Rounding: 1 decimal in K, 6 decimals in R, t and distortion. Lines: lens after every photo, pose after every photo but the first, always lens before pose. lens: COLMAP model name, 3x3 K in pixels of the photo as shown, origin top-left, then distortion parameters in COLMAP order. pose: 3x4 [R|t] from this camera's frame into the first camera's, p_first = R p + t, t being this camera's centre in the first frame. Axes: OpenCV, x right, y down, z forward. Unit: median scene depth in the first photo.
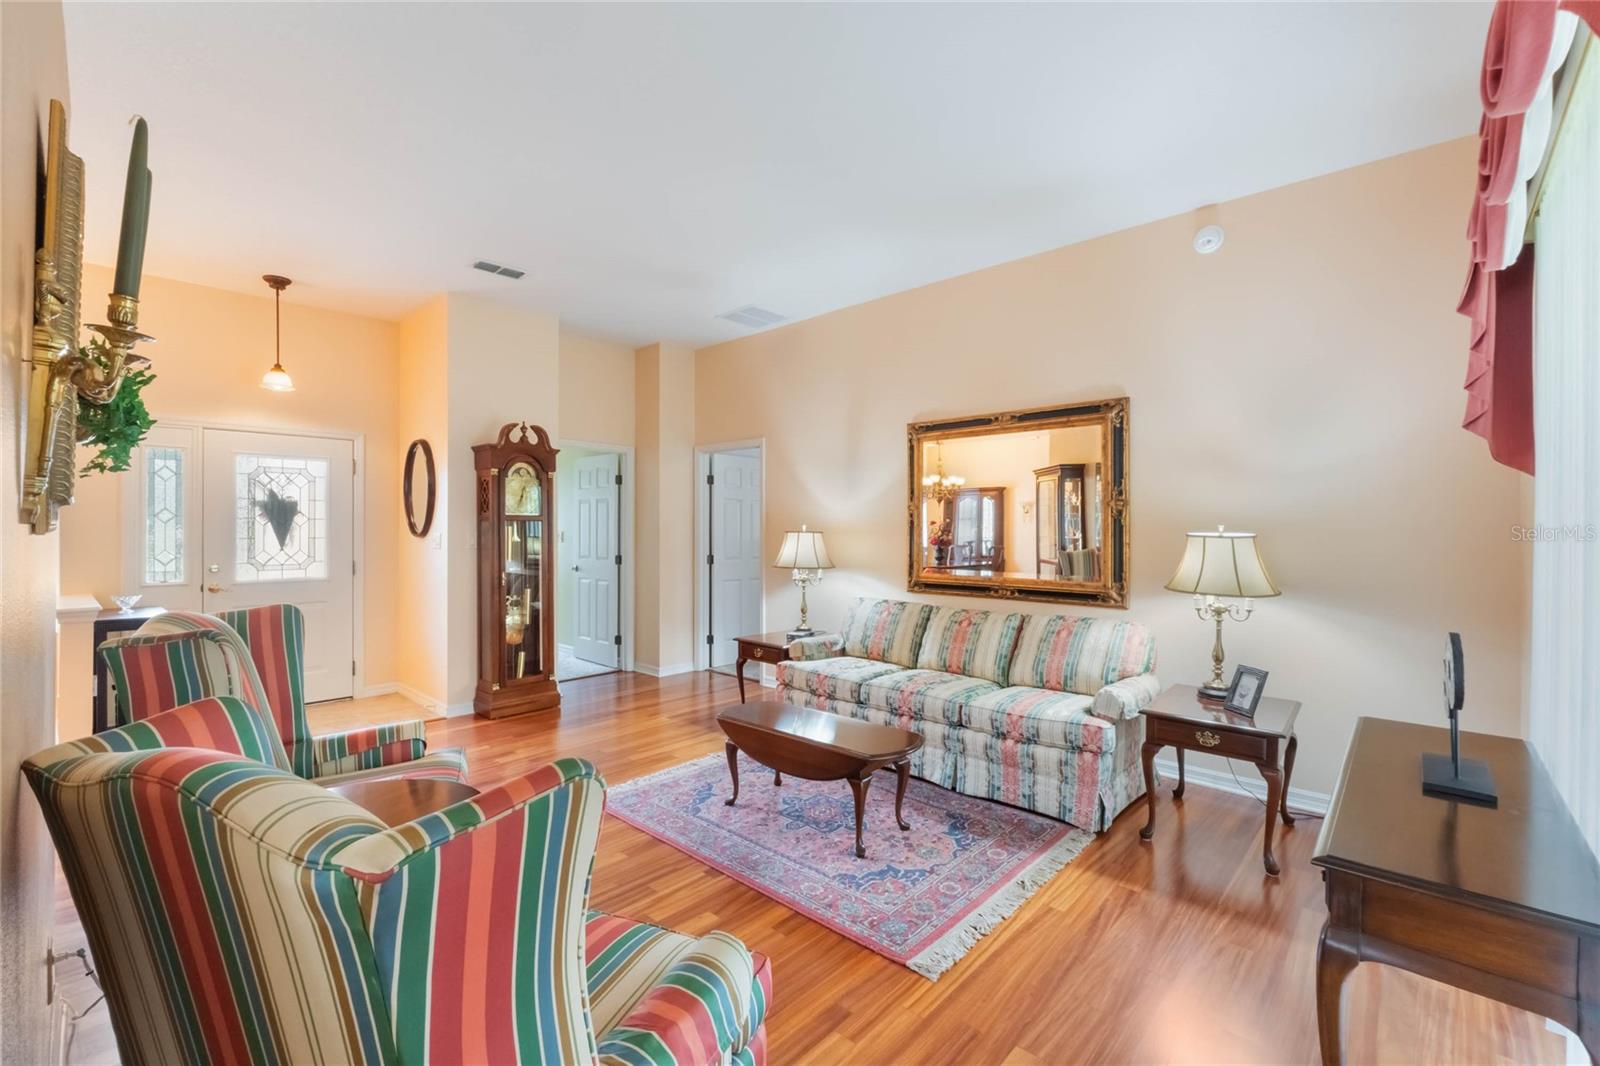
lens RADIAL K [[692.8, 0, 800.6], [0, 692.8, 530.3], [0, 0, 1]] dist [-0.002490, -0.000256]
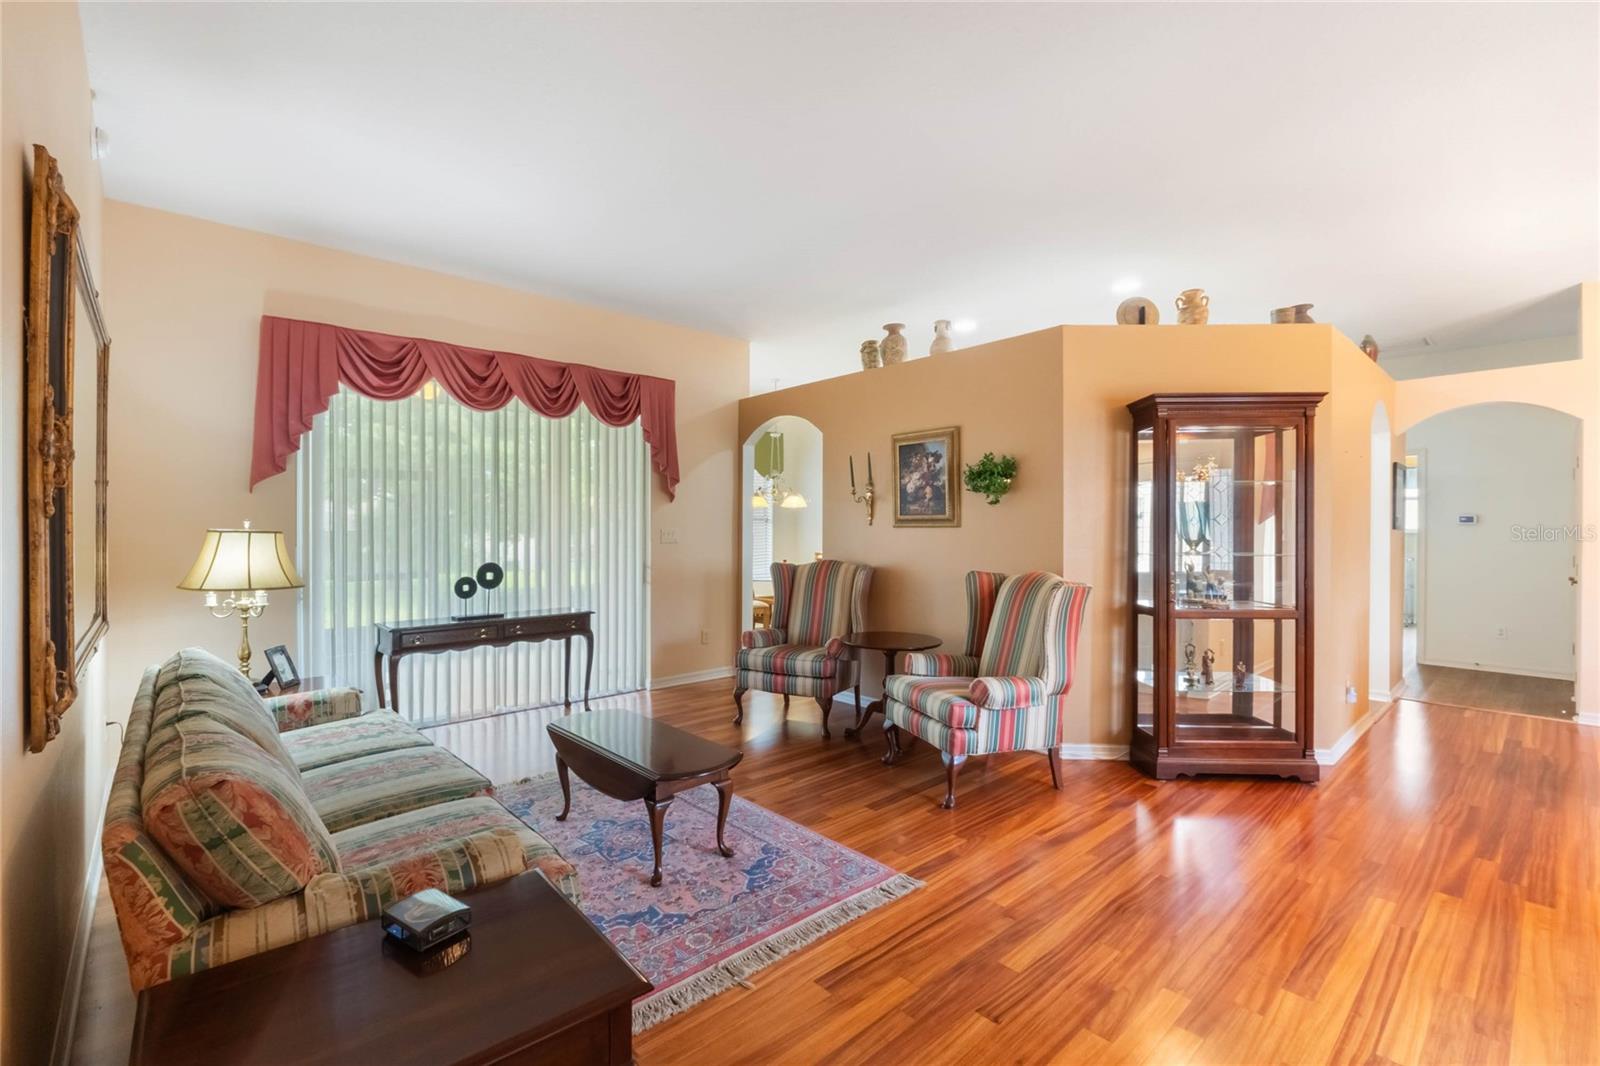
lens RADIAL K [[692.8, 0, 808.7], [0, 692.8, 532.5], [0, 0, 1]] dist [-0.002490, -0.000256]
pose [[-0.998126, 0.000583, 0.061185, -0.187223], [0.000605, 1.000000, 0.000337, 0.006136], [-0.061185, 0.000373, -0.998126, 1.353755]]
